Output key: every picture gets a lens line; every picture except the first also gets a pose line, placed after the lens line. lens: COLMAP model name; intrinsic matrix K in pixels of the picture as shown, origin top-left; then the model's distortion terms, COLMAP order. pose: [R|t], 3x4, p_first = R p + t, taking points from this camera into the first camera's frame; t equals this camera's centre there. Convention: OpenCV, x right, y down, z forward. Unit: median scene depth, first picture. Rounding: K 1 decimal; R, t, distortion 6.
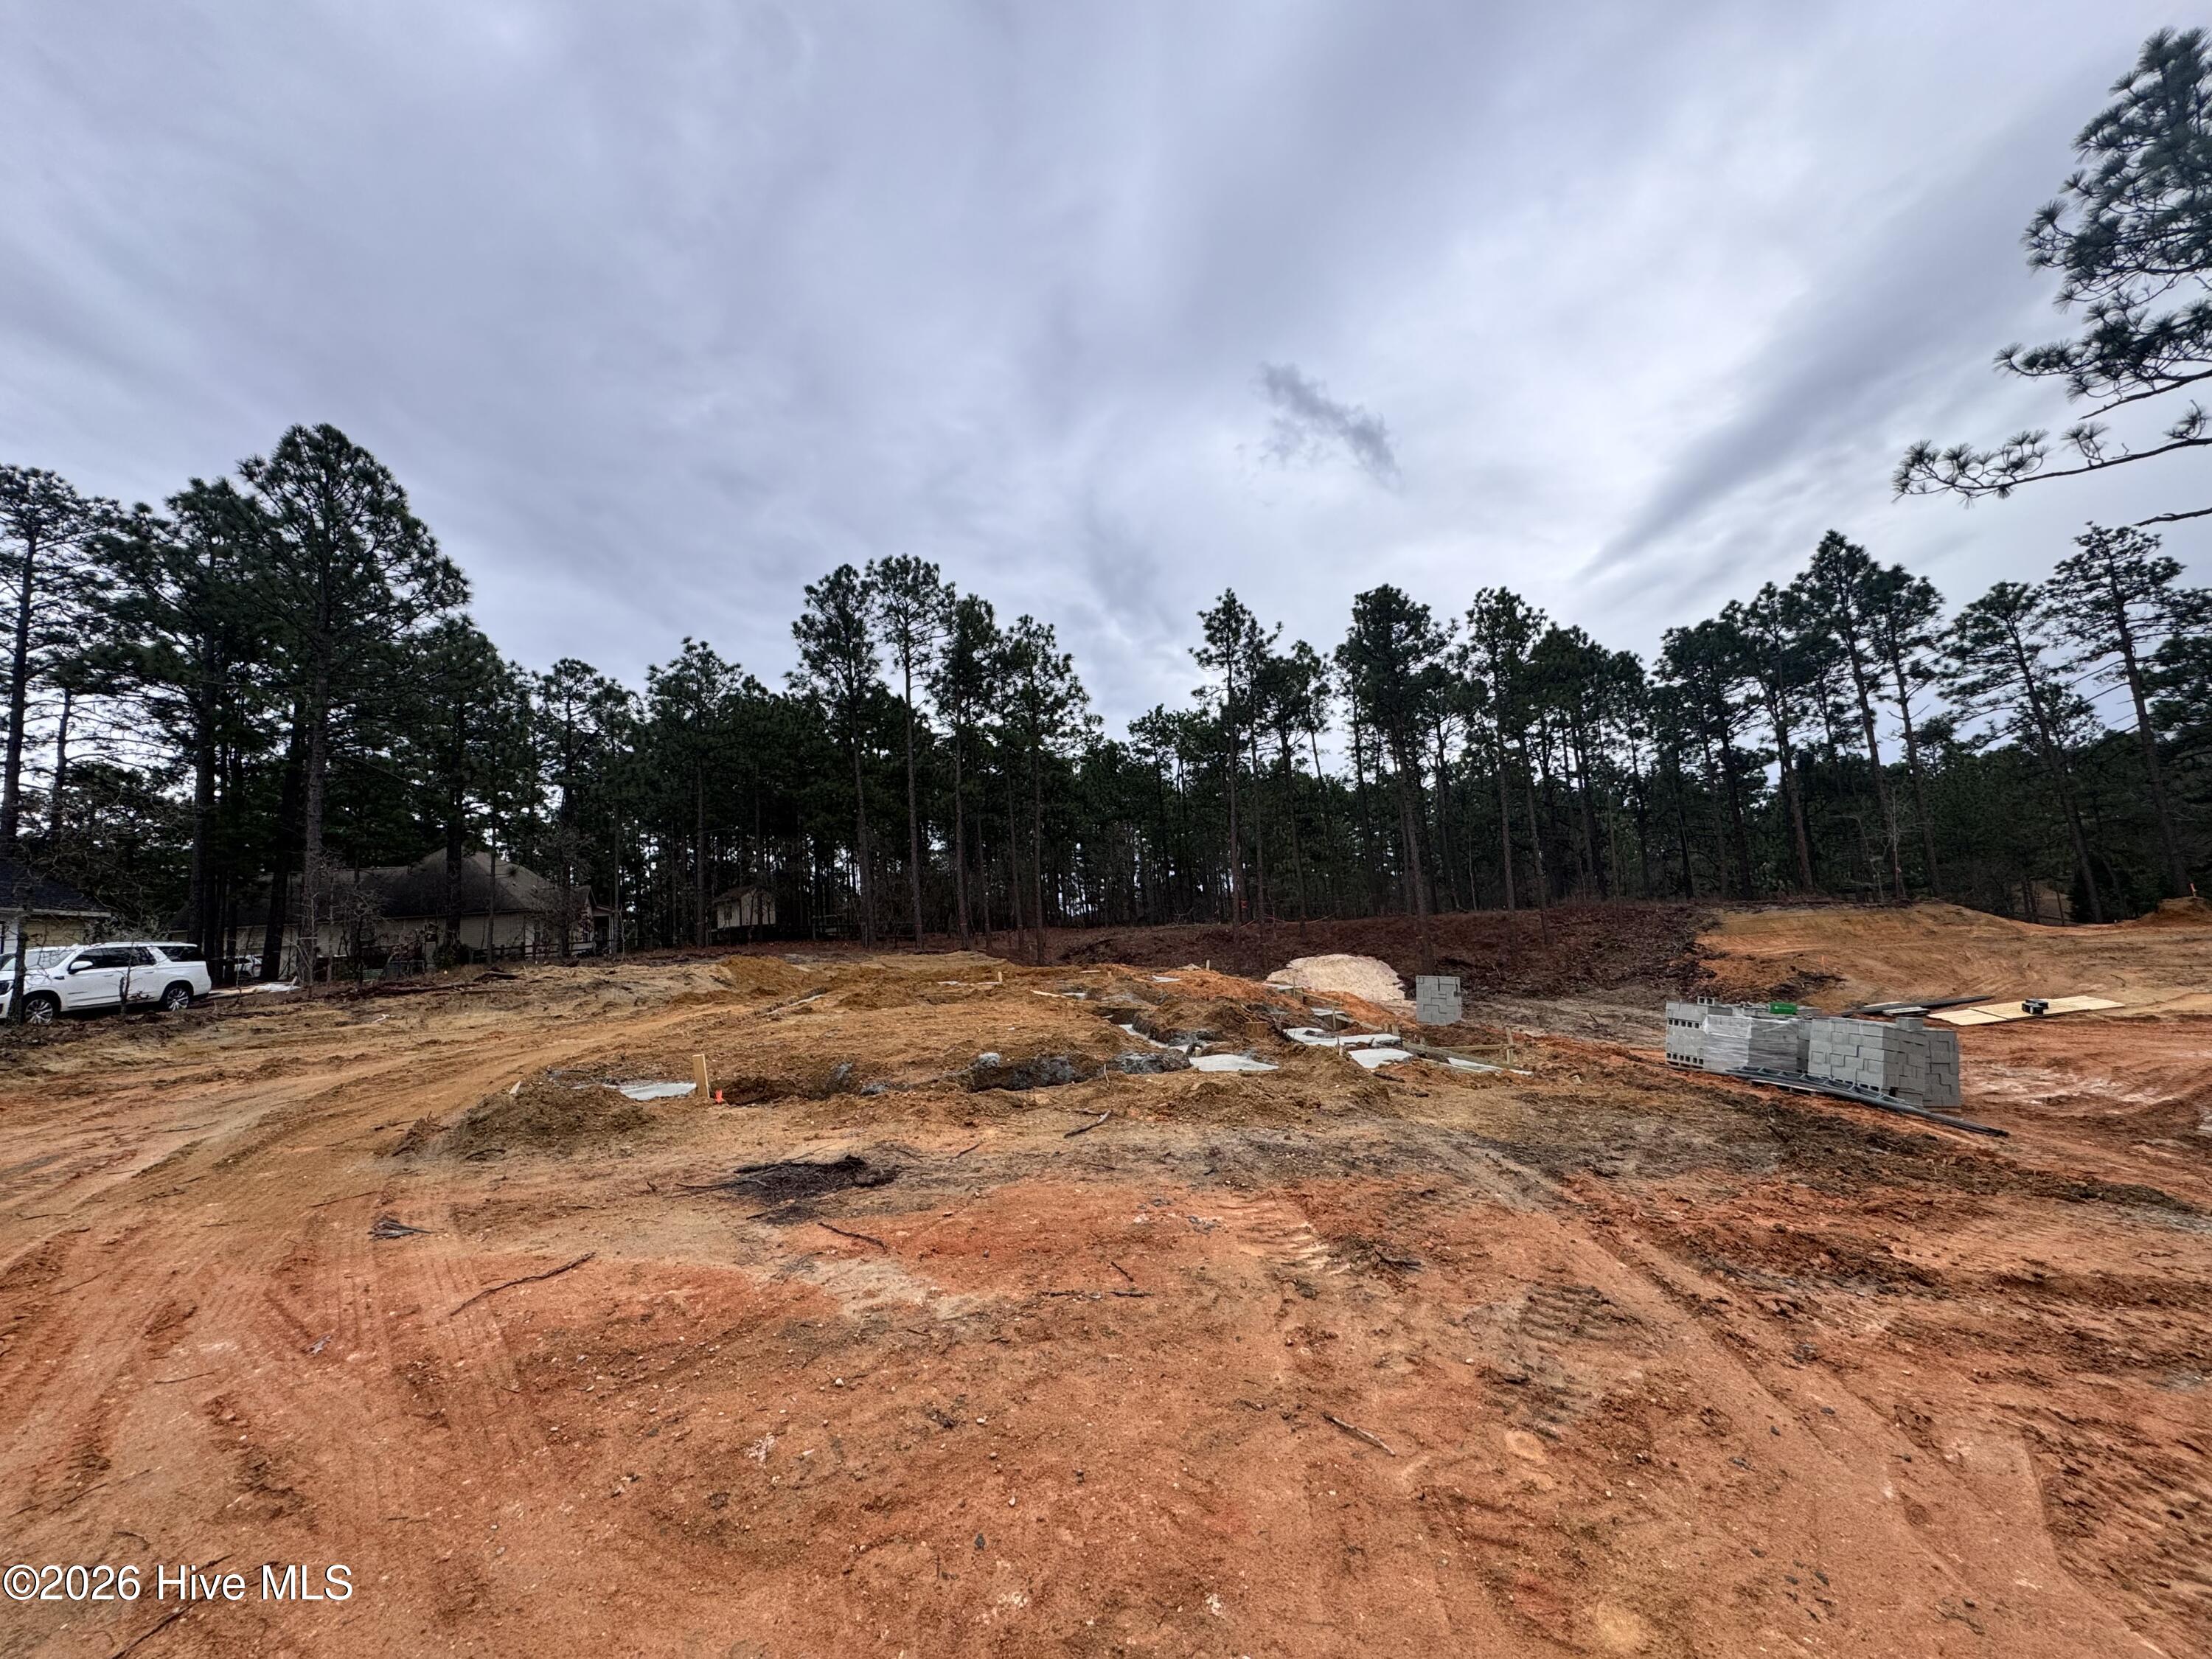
lens RADIAL K [[897.8, 0, 1106.0], [0, 897.8, 829.5], [0, 0, 1]] dist [-0.001226, -0.000151]
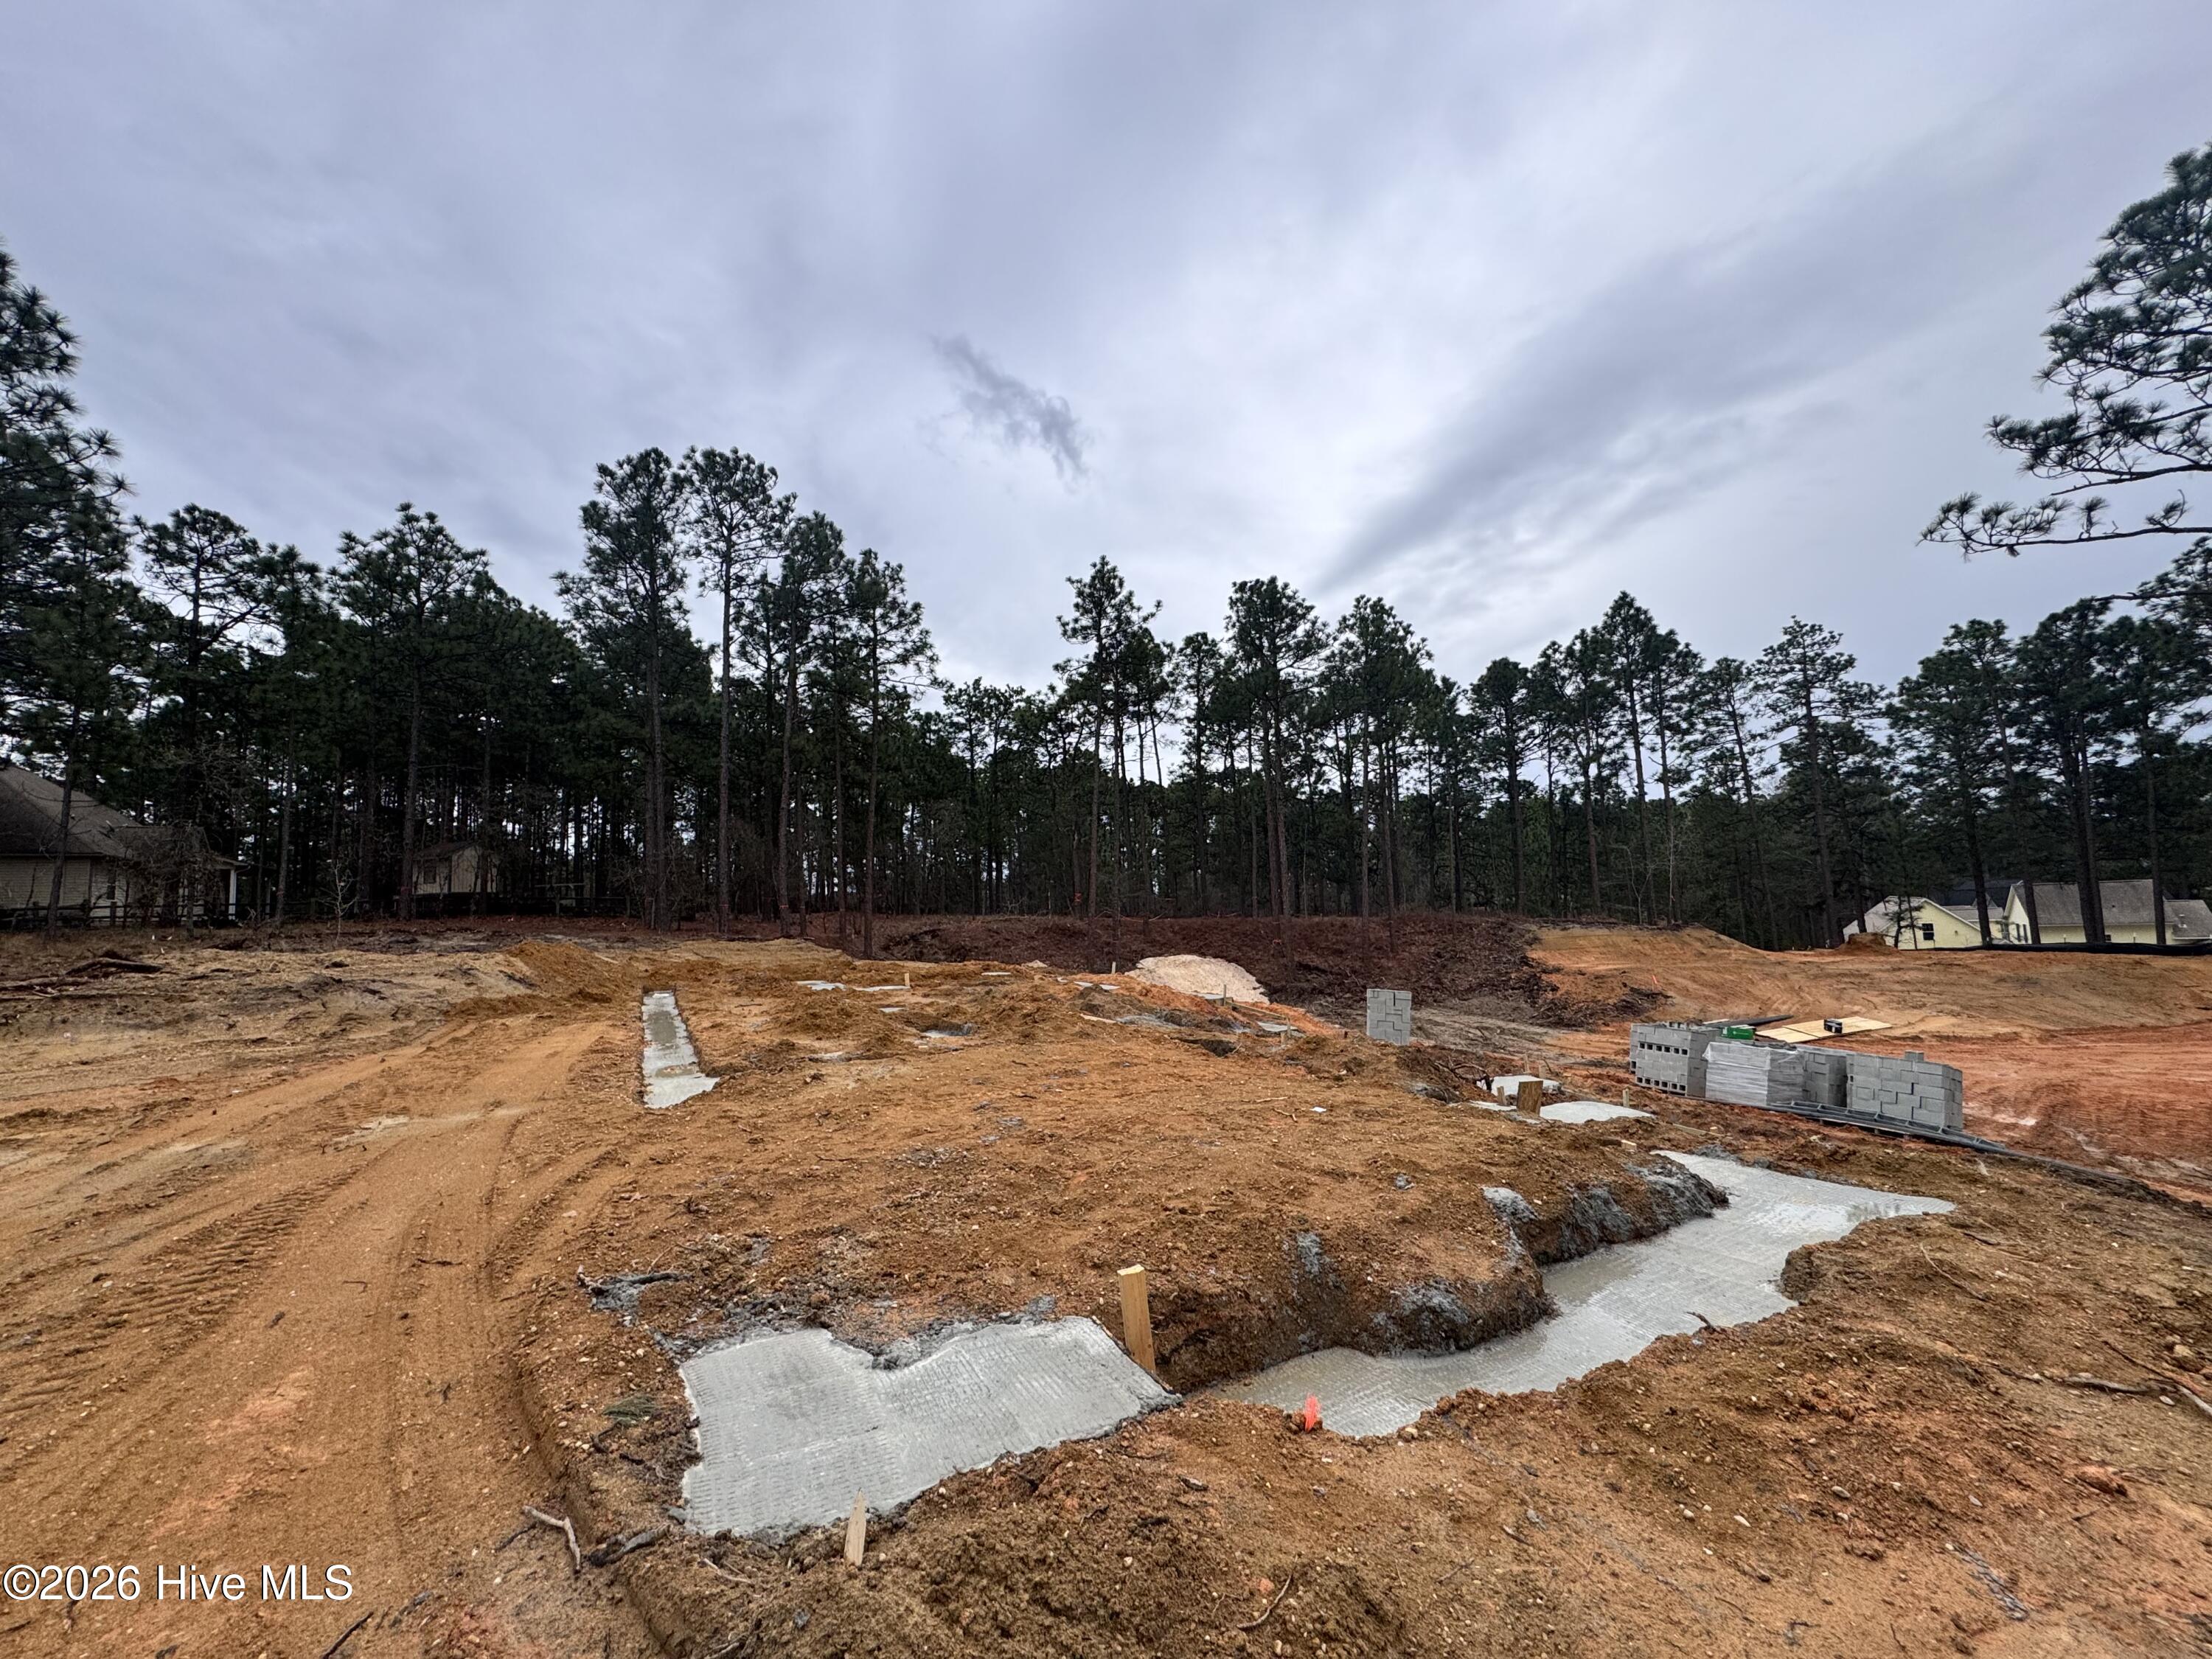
lens RADIAL K [[891.8, 0, 1106.0], [0, 891.8, 829.5], [0, 0, 1]] dist [0.002413, -0.000031]
pose [[0.953441, 0.071358, 0.293017, -0.114647], [-0.075120, 0.997173, 0.001590, 0.010197], [-0.292076, -0.023528, 0.956106, 0.117478]]
